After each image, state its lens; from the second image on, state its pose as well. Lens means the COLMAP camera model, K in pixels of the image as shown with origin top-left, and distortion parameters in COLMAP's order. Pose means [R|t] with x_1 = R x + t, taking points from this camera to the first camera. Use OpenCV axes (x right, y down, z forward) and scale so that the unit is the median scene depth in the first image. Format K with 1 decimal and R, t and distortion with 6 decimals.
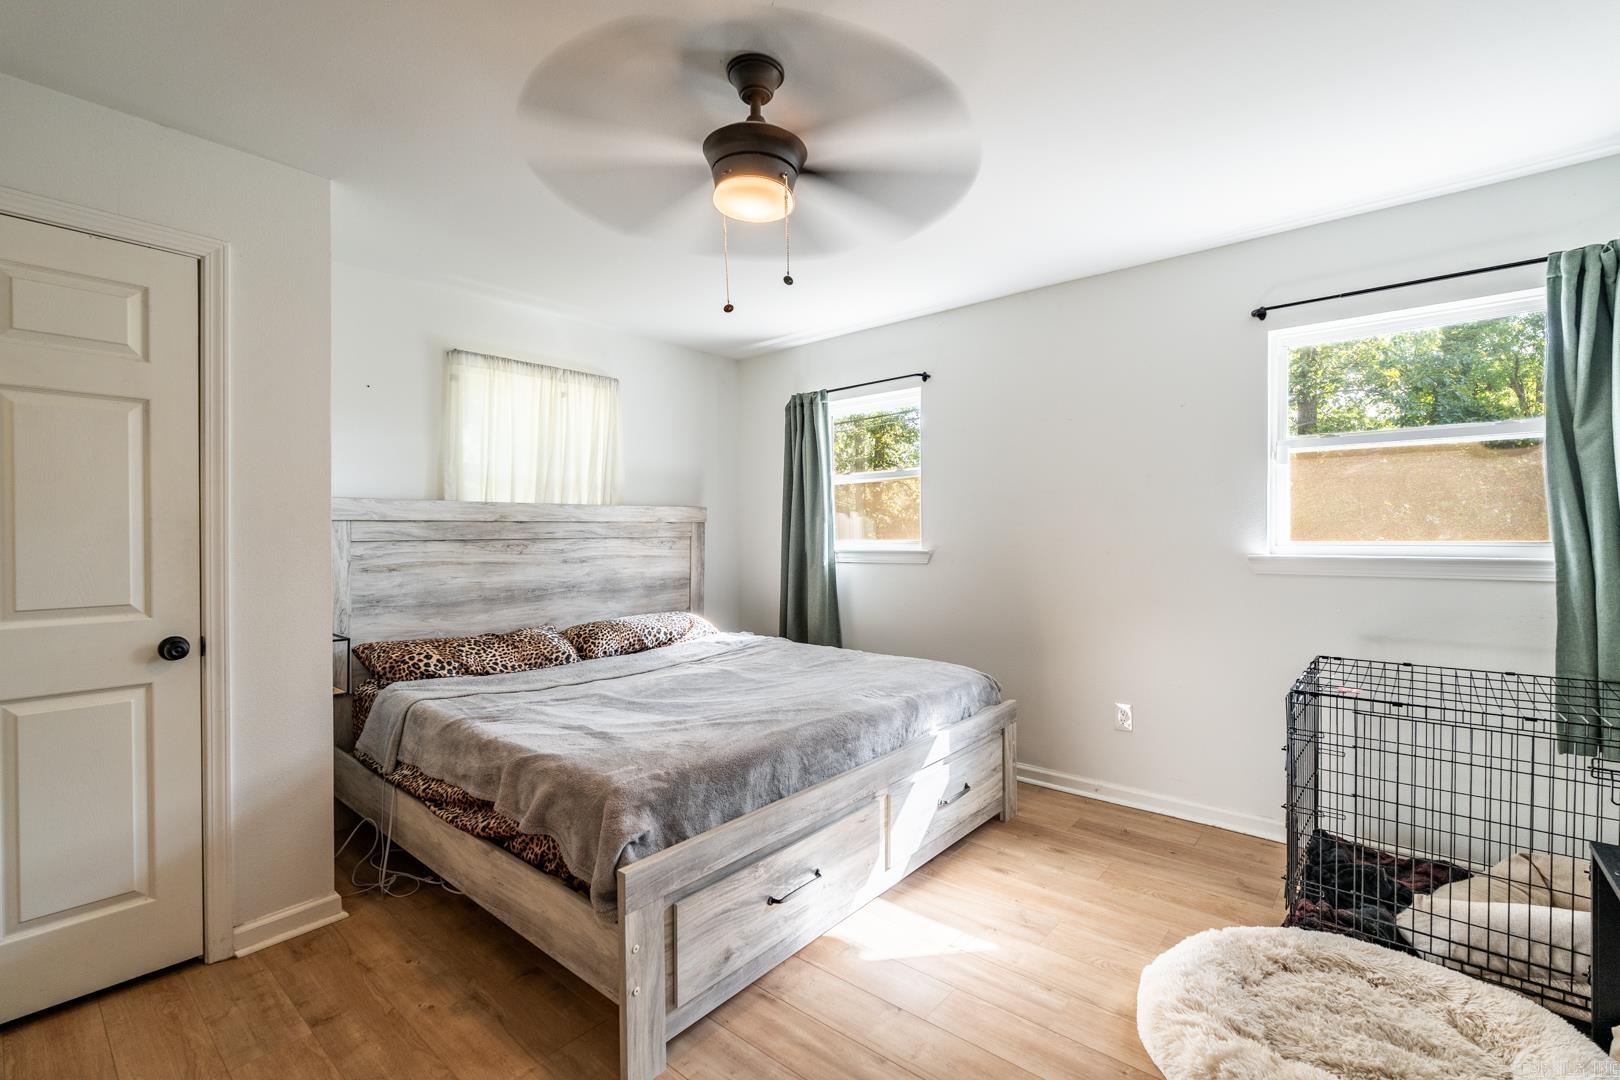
lens RADIAL K [[712.2, 0, 808.5], [0, 712.2, 533.8], [0, 0, 1]] dist [-0.005117, 0.000596]
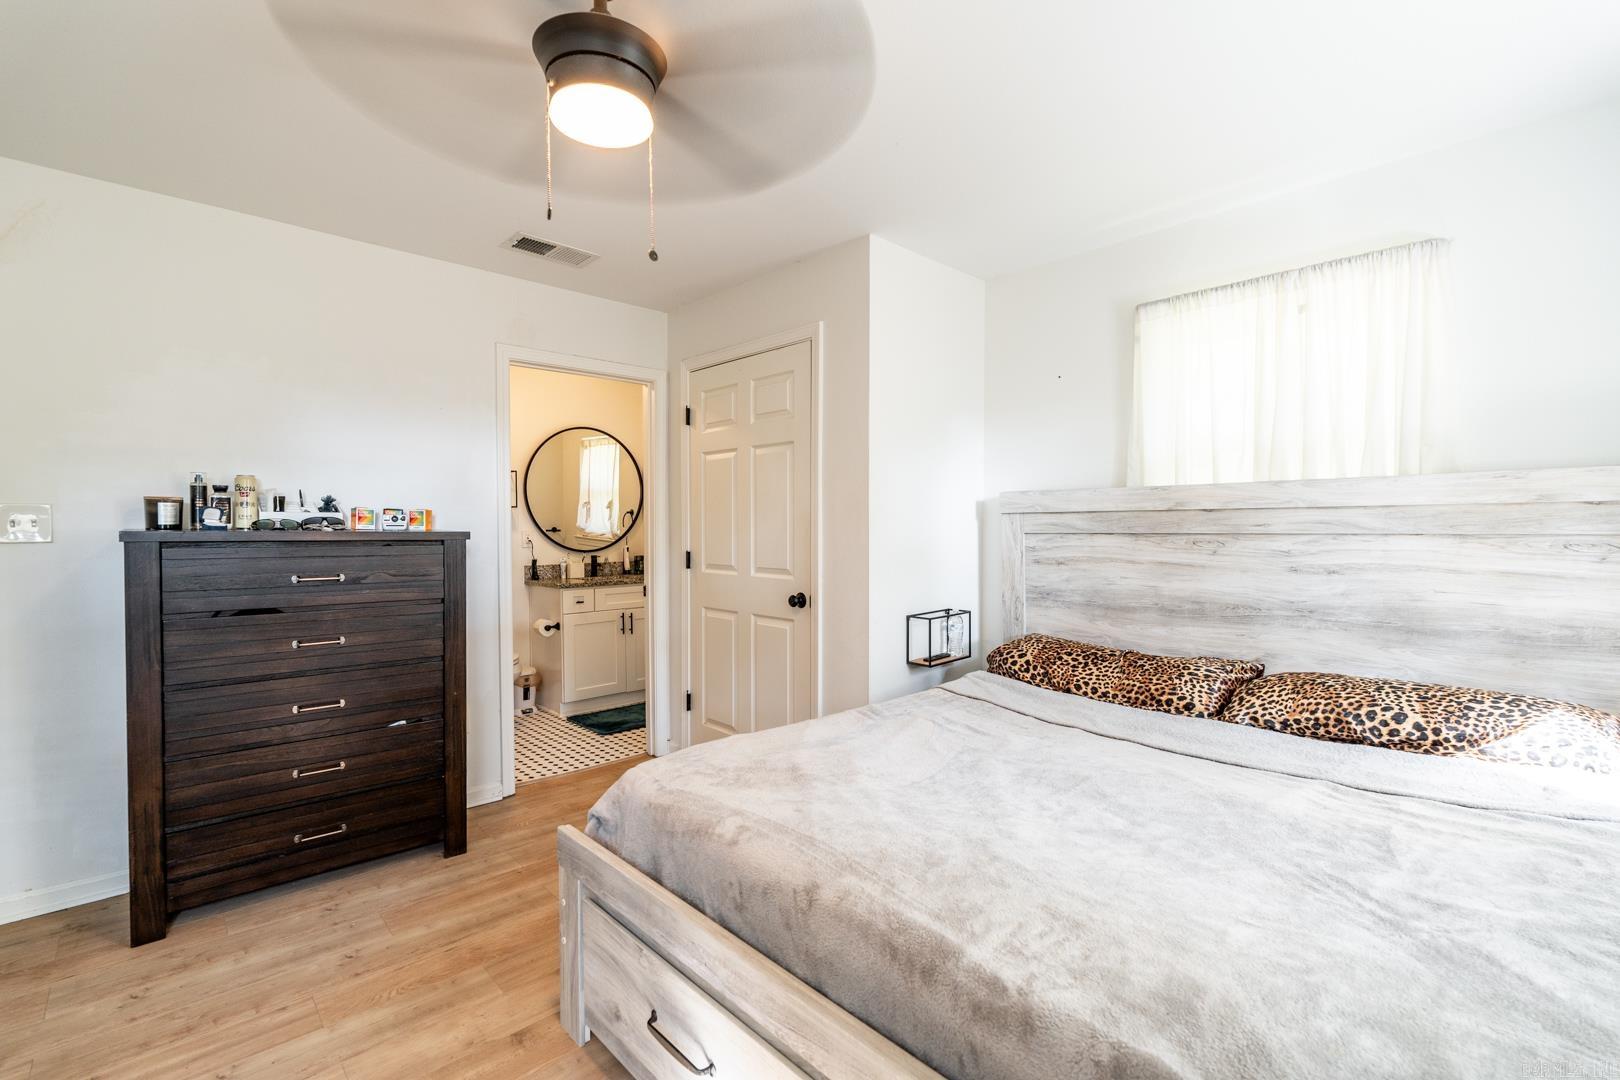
lens RADIAL K [[712.2, 0, 809.2], [0, 712.2, 539.1], [0, 0, 1]] dist [-0.005117, 0.000596]
pose [[-0.116683, 0.020946, -0.992948, 0.372820], [-0.000416, 0.999776, 0.021139, -0.002256], [0.993169, 0.002879, -0.116648, 0.698653]]
